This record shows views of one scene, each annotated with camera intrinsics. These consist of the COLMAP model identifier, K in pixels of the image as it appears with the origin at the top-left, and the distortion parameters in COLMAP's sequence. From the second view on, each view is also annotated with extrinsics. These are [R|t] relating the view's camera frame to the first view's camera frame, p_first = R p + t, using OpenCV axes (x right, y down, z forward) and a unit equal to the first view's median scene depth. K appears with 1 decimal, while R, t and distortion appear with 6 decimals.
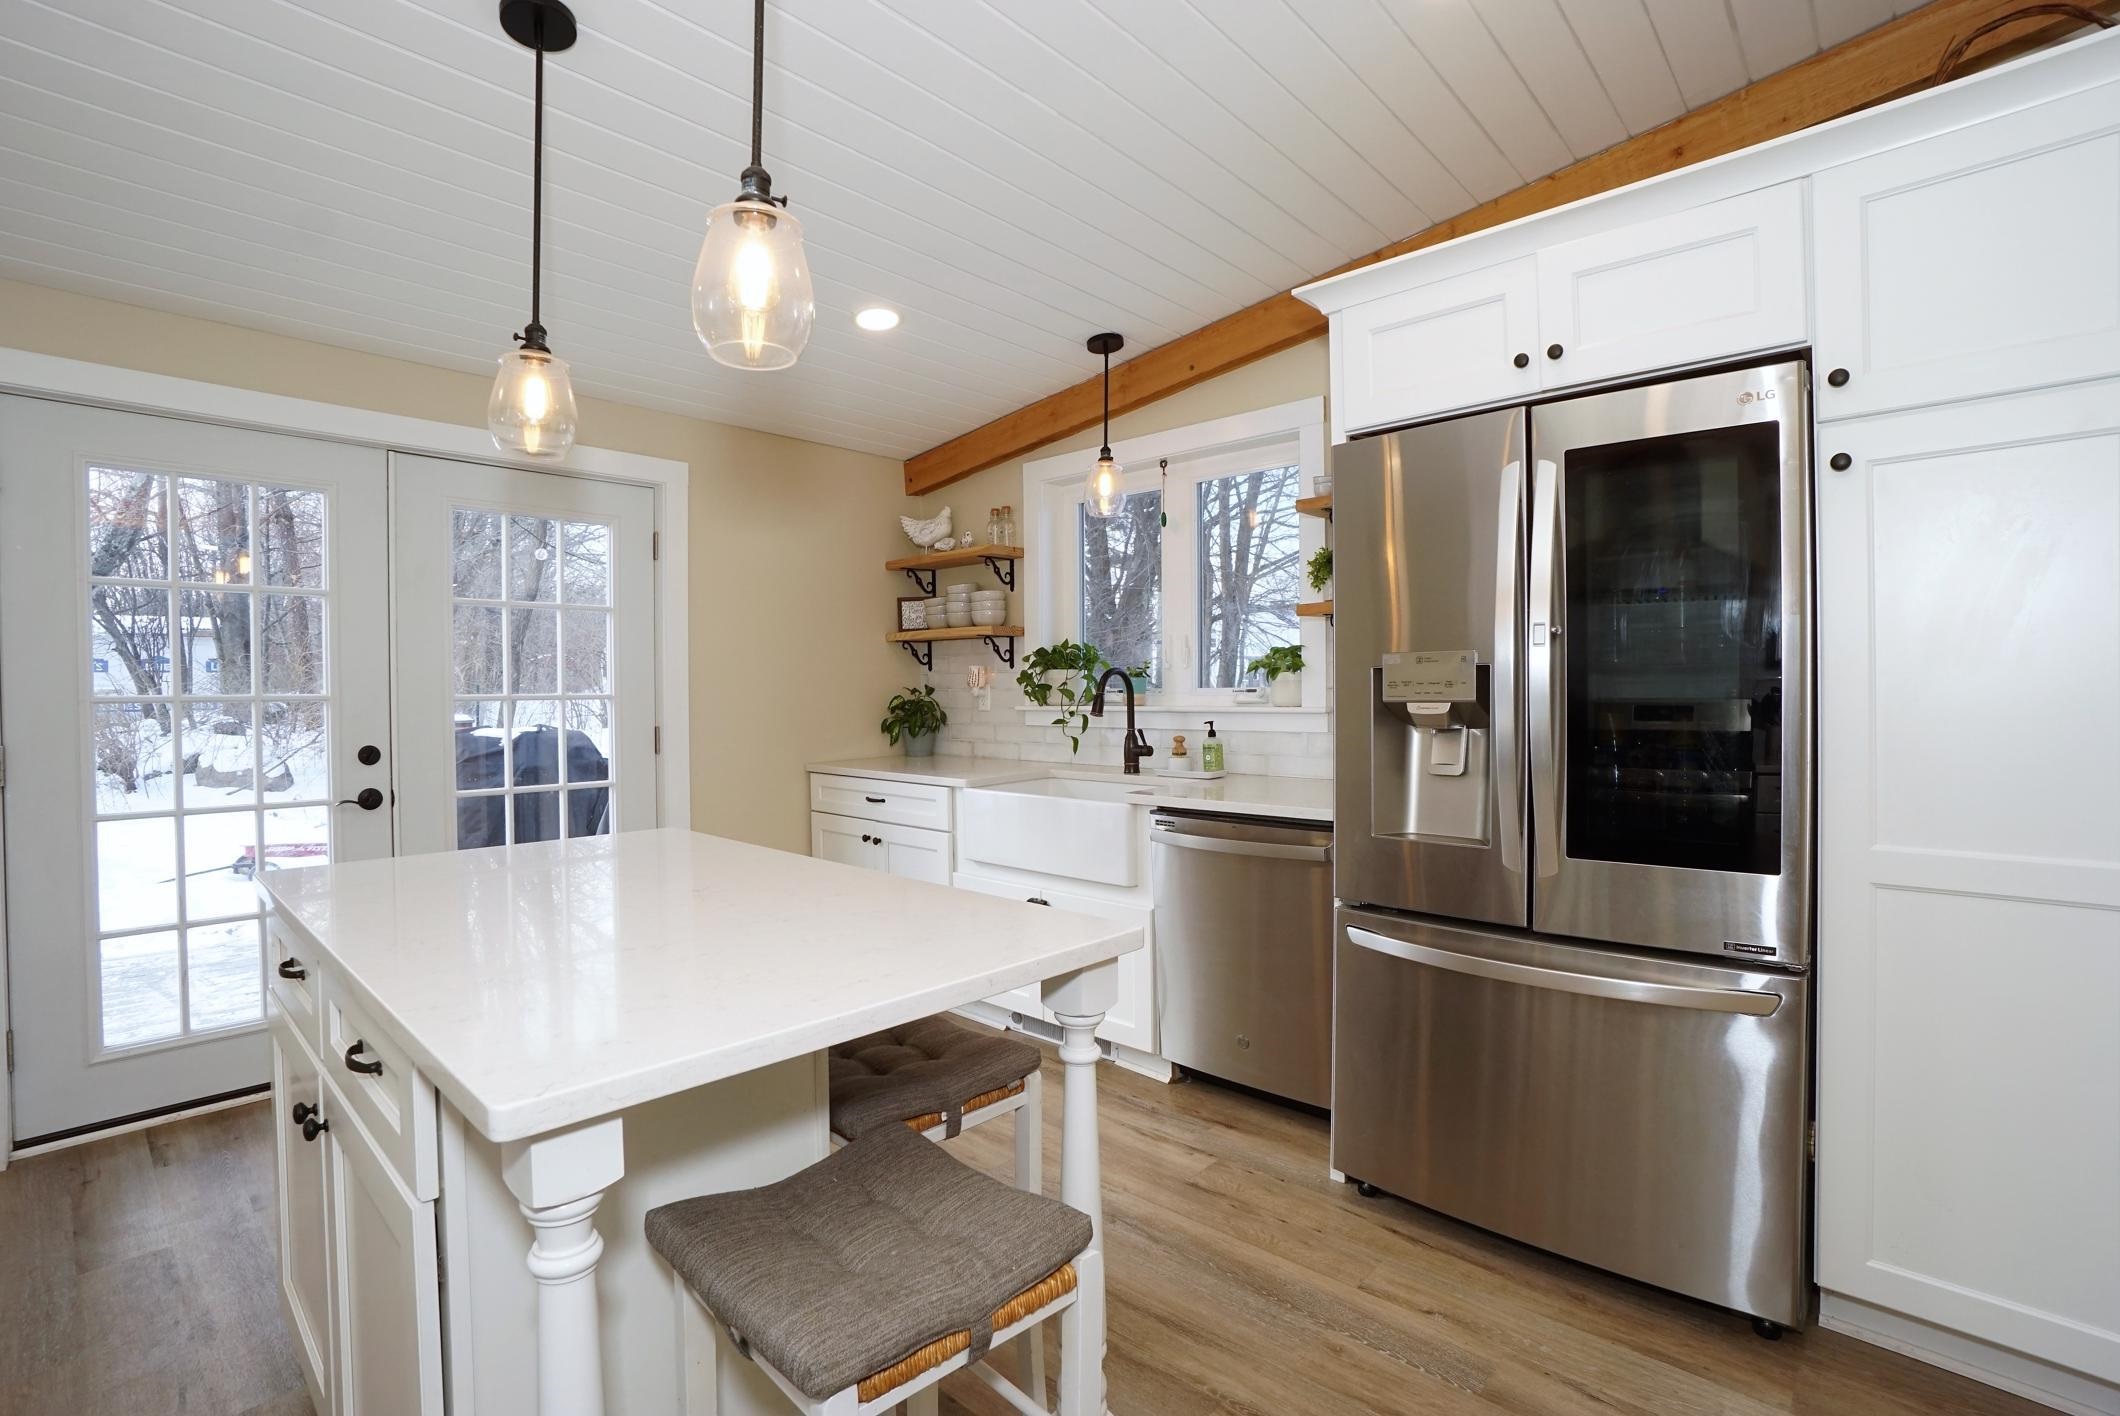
lens RADIAL K [[1016.3, 0, 1082.4], [0, 1016.3, 709.2], [0, 0, 1]] dist [-0.035331, -0.000688]
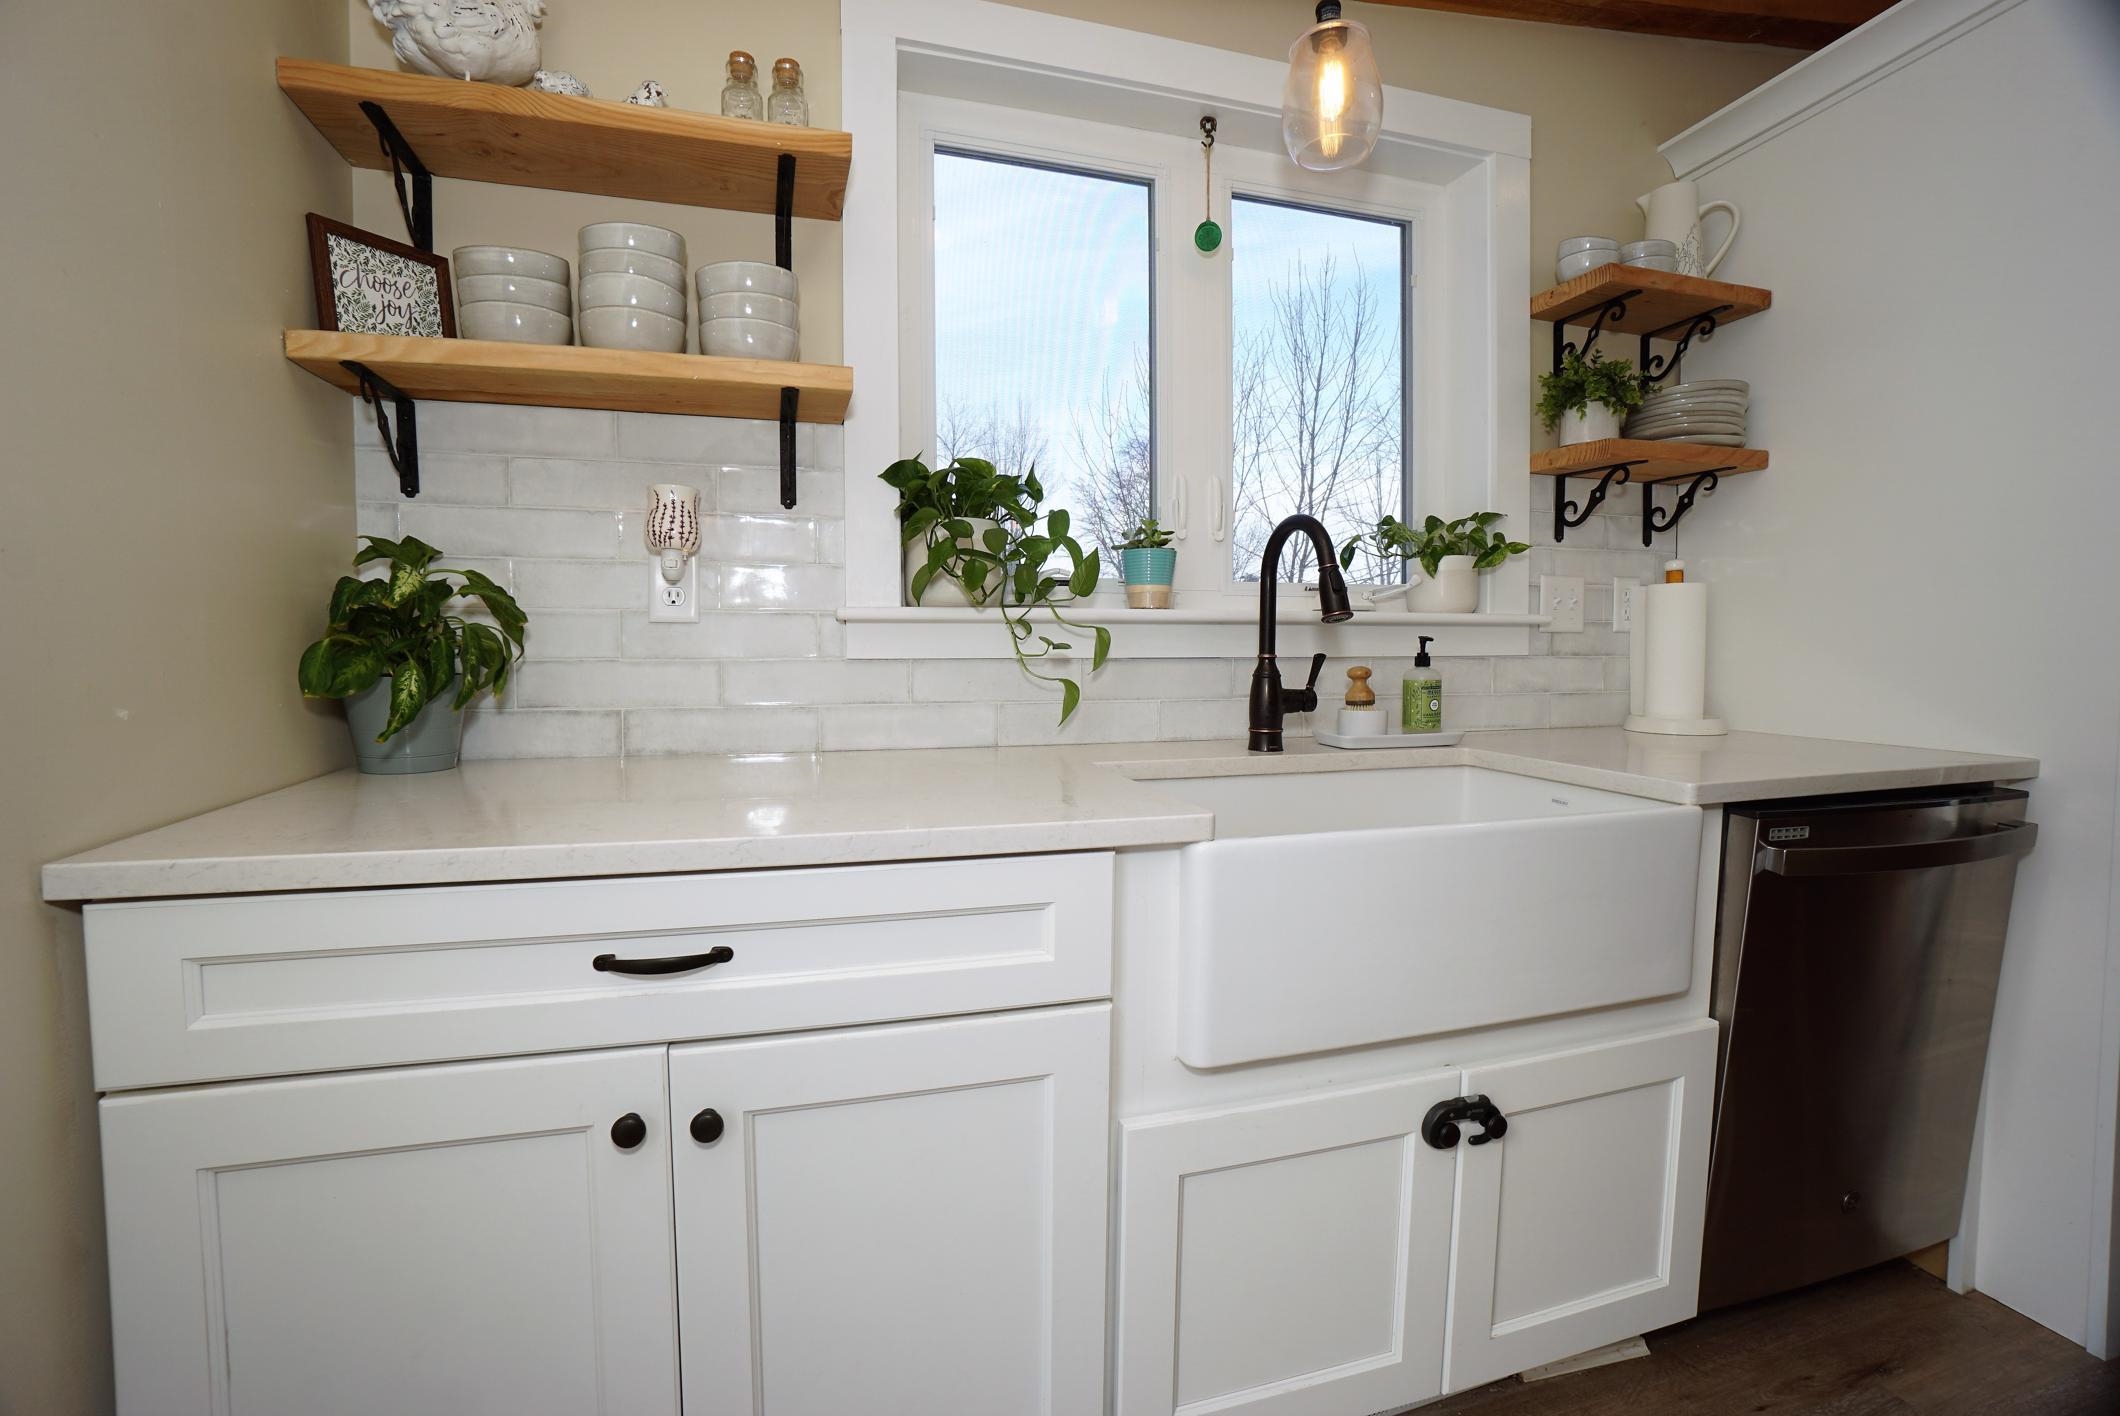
lens RADIAL K [[951.6, 0, 1060.5], [0, 951.6, 693.9], [0, 0, 1]] dist [-0.037617, 0.007053]
pose [[0.501251, -0.033950, 0.864635, -0.350828], [0.016691, 0.999423, 0.029566, 0.020825], [-0.865141, -0.000388, 0.501529, 0.803810]]
